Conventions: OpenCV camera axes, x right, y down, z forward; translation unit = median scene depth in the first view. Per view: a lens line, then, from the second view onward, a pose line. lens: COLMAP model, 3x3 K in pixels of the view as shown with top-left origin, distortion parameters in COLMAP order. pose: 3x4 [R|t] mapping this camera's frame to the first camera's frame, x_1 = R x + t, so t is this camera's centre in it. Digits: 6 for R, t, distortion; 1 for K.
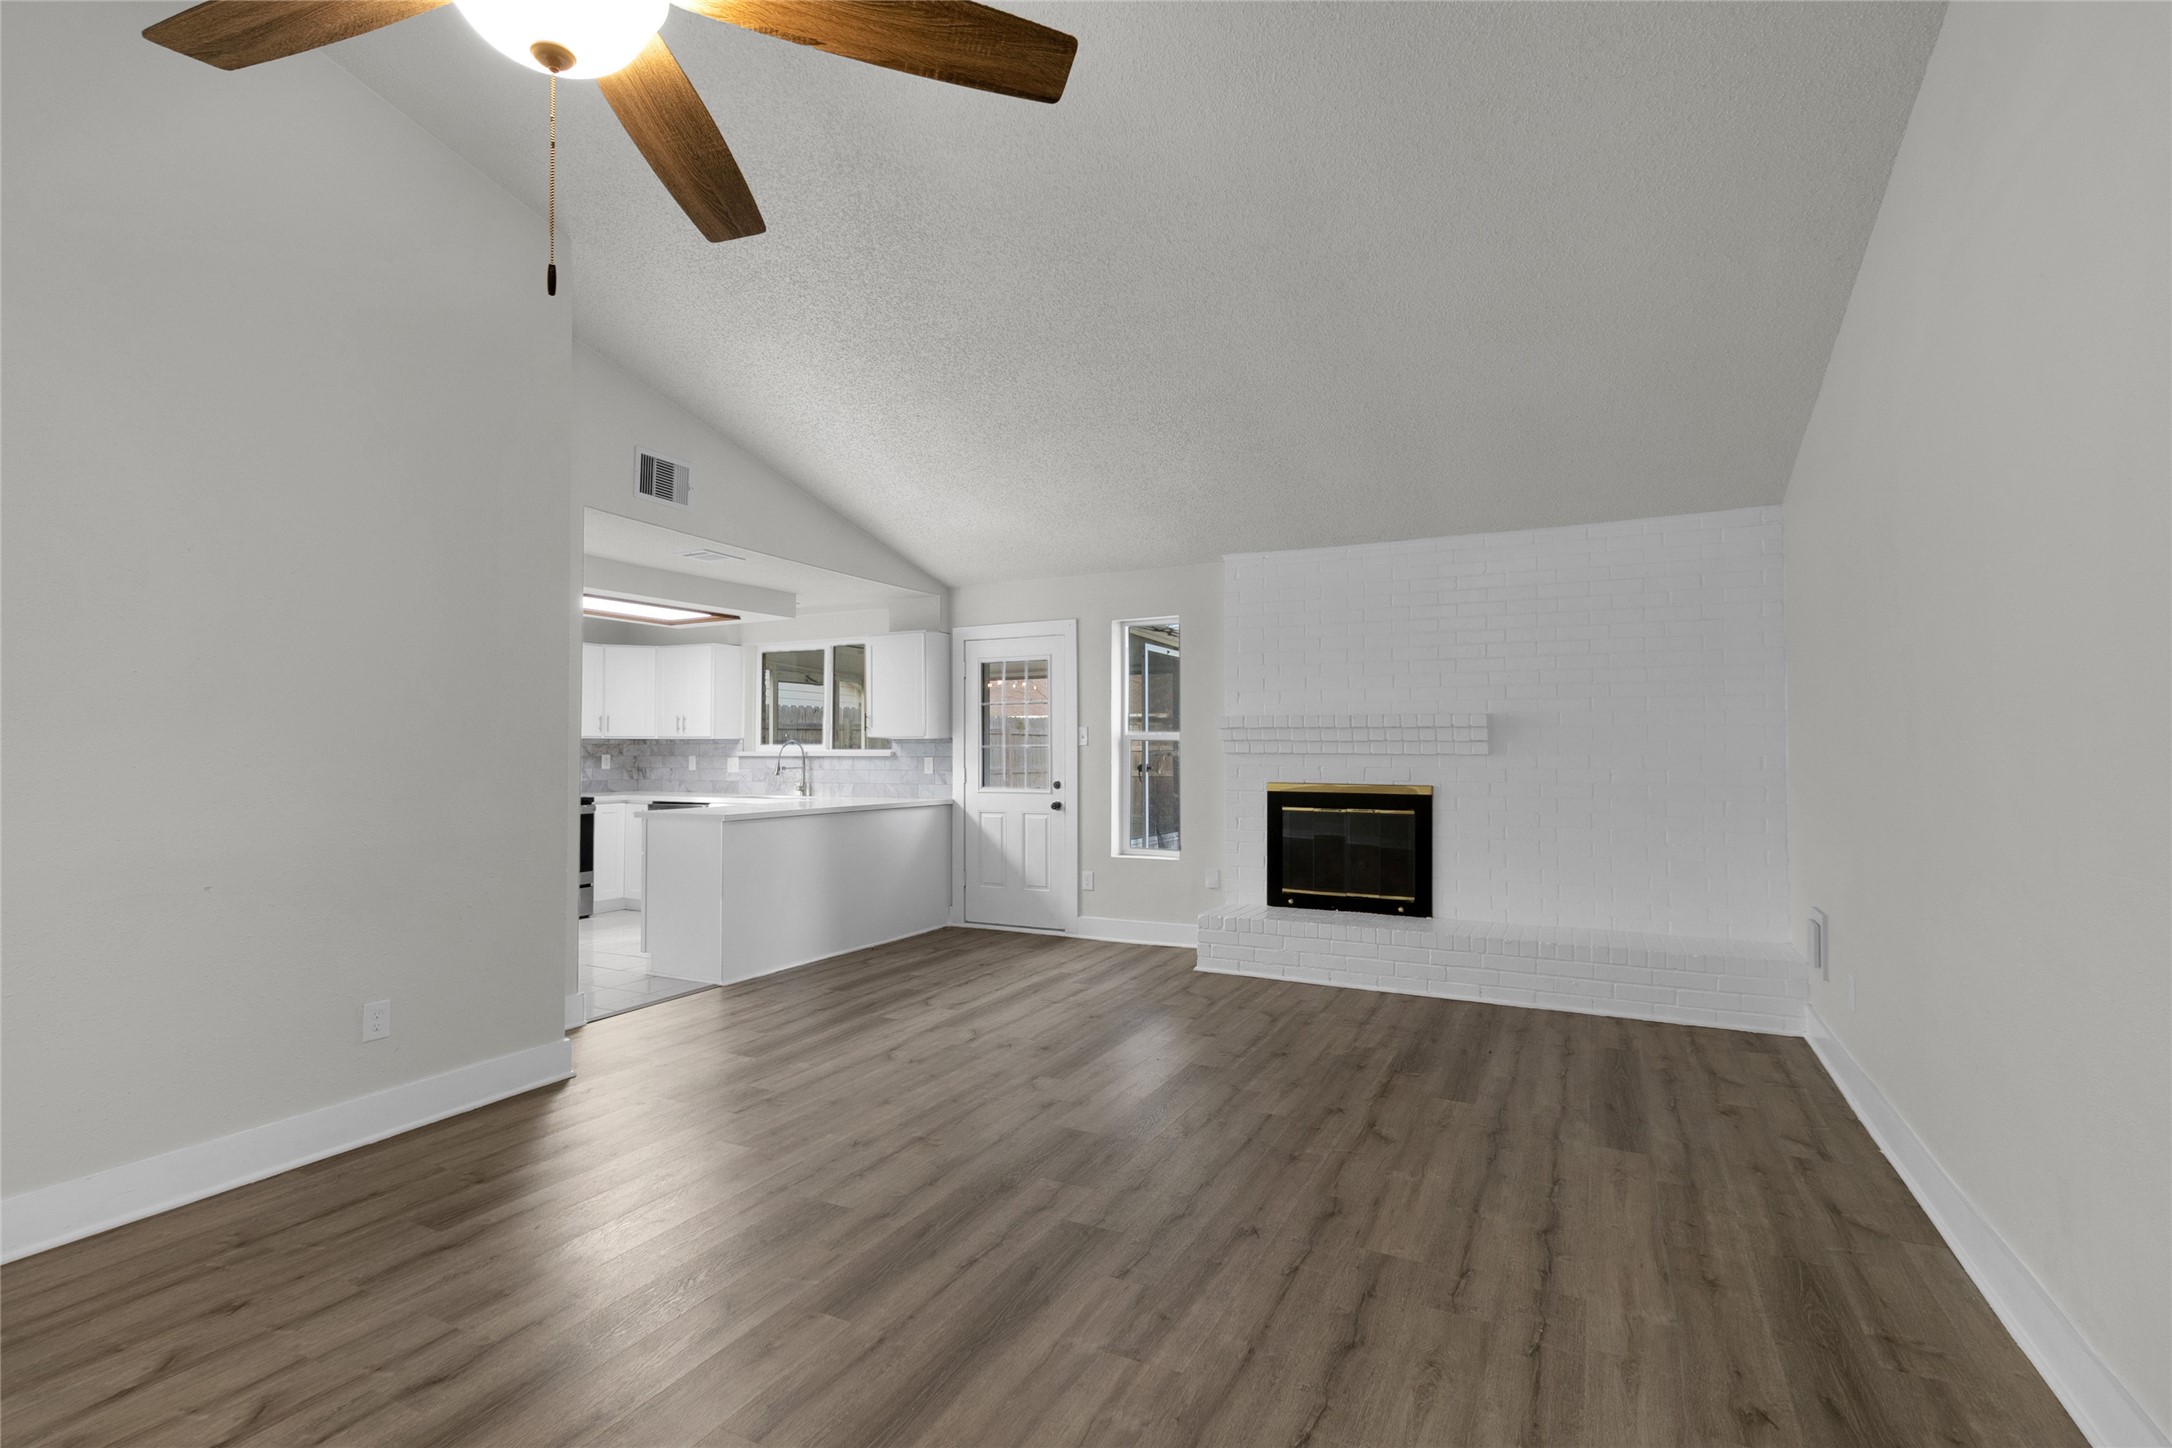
lens RADIAL K [[997.7, 0, 1092.7], [0, 997.7, 727.1], [0, 0, 1]] dist [0.001245, -0.000059]
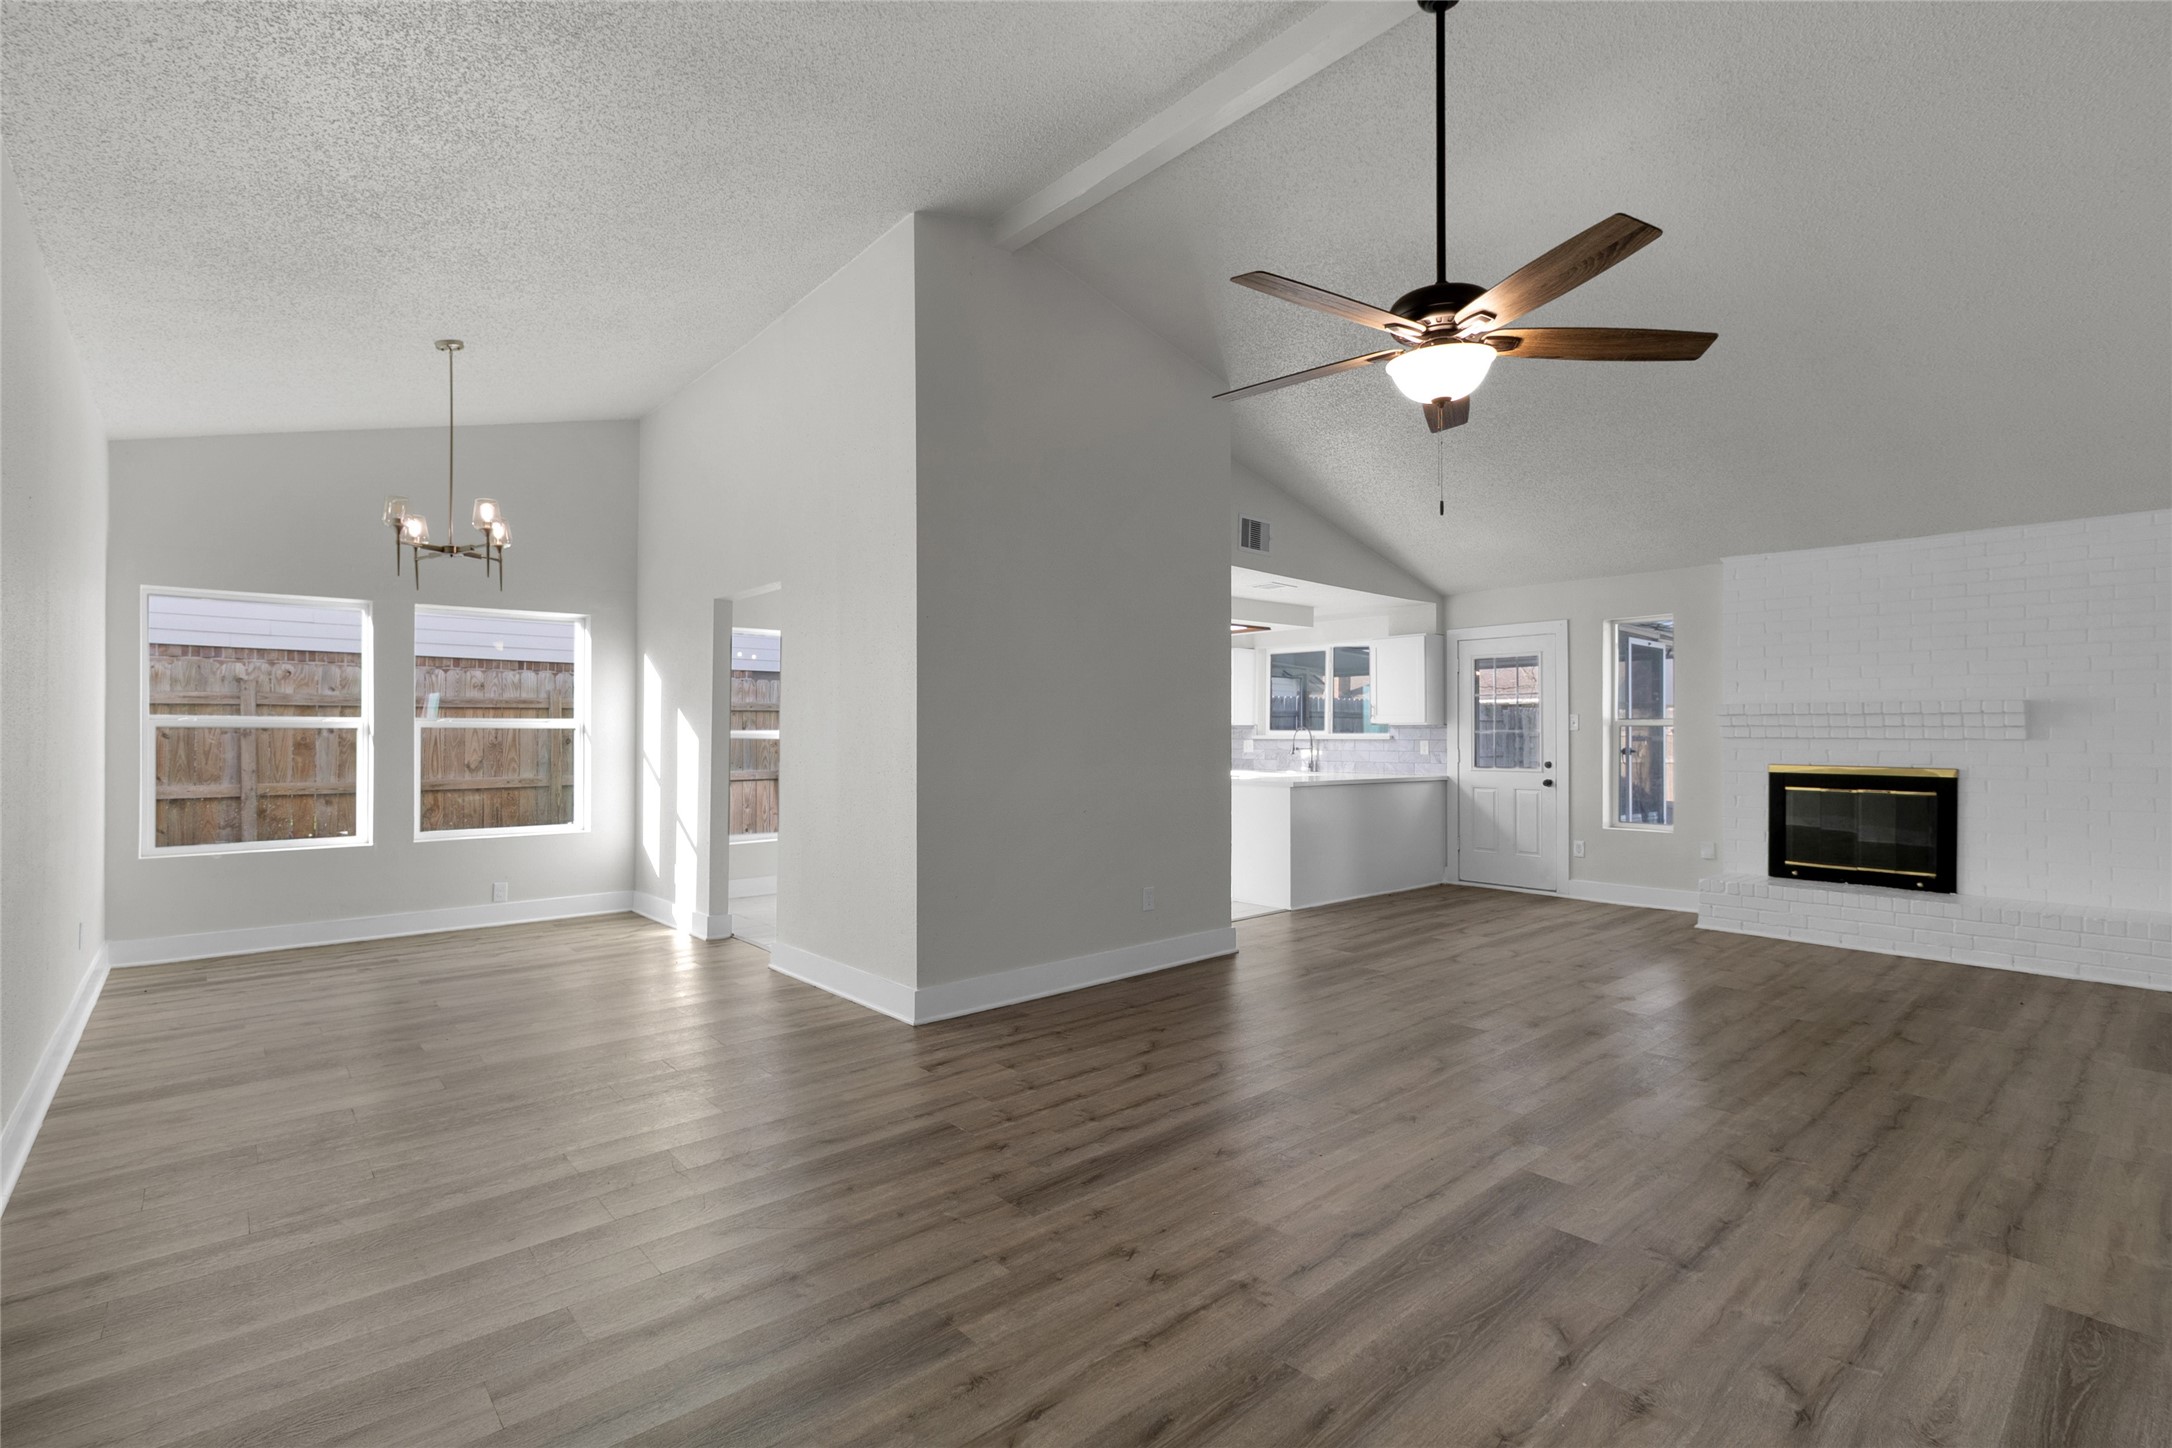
lens RADIAL K [[997.7, 0, 1097.6], [0, 997.7, 728.5], [0, 0, 1]] dist [0.001245, -0.000059]
pose [[0.928711, 0.000588, -0.370803, -0.110227], [0.005639, 0.999861, 0.015707, -0.005628], [0.370761, -0.016678, 0.928579, -0.309666]]
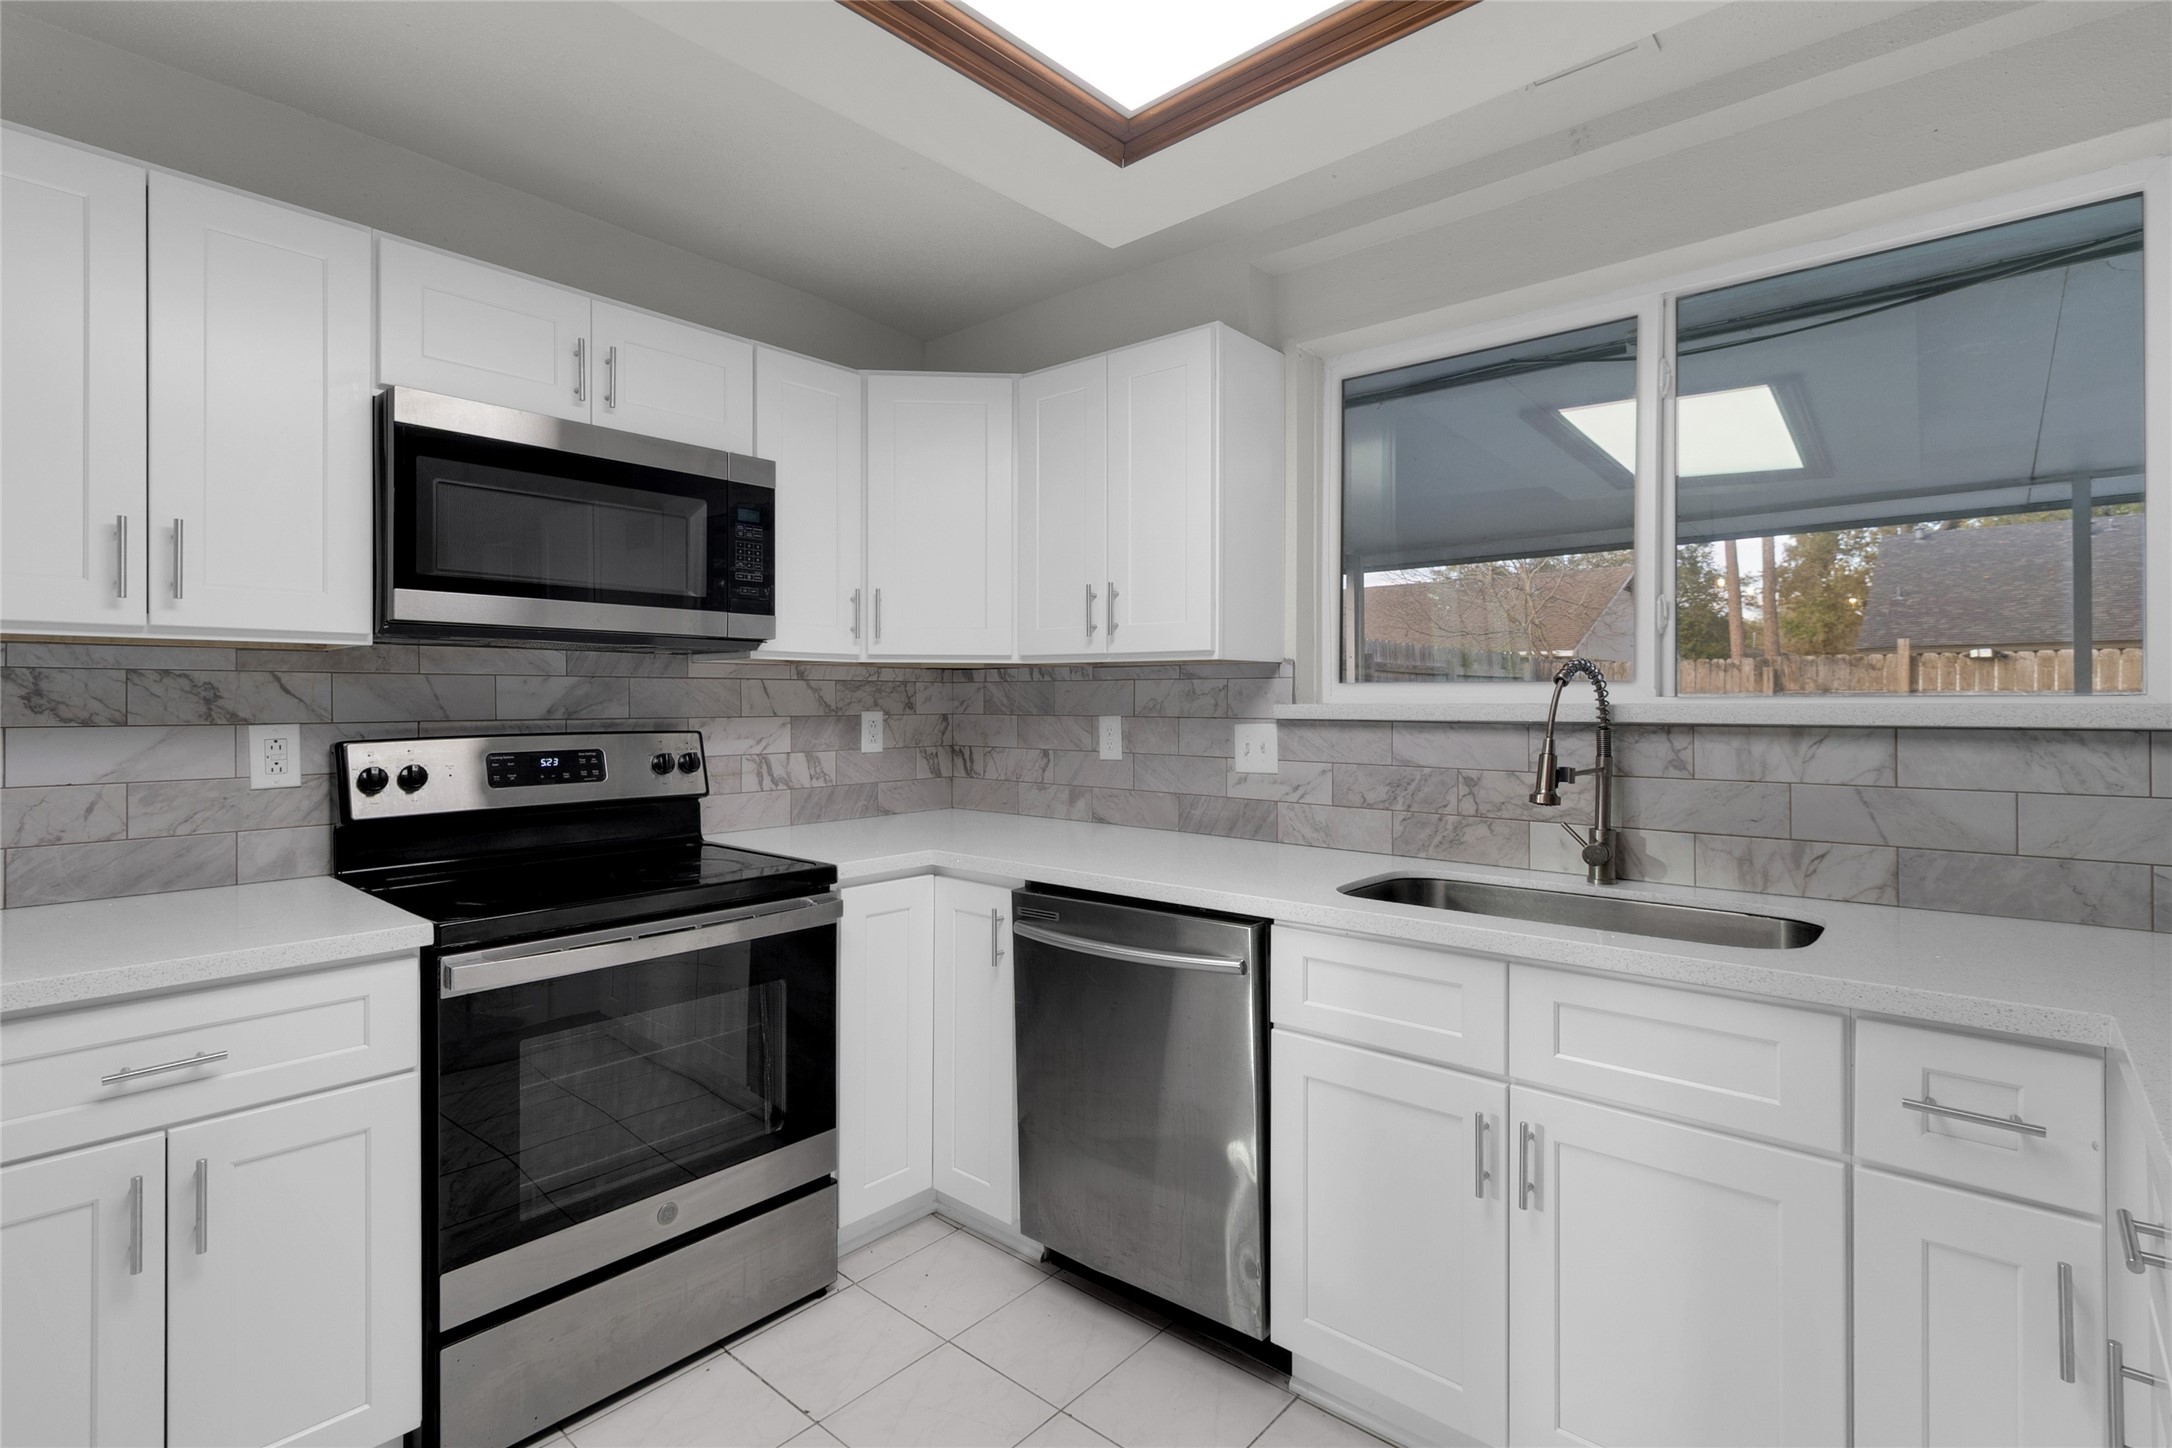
lens RADIAL K [[997.7, 0, 1093.6], [0, 997.7, 702.7], [0, 0, 1]] dist [0.001245, -0.000059]
pose [[0.974848, 0.002912, -0.222854, -0.492054], [0.002902, 0.999664, 0.025756, 0.023551], [0.222854, -0.025755, 0.974512, 0.997008]]
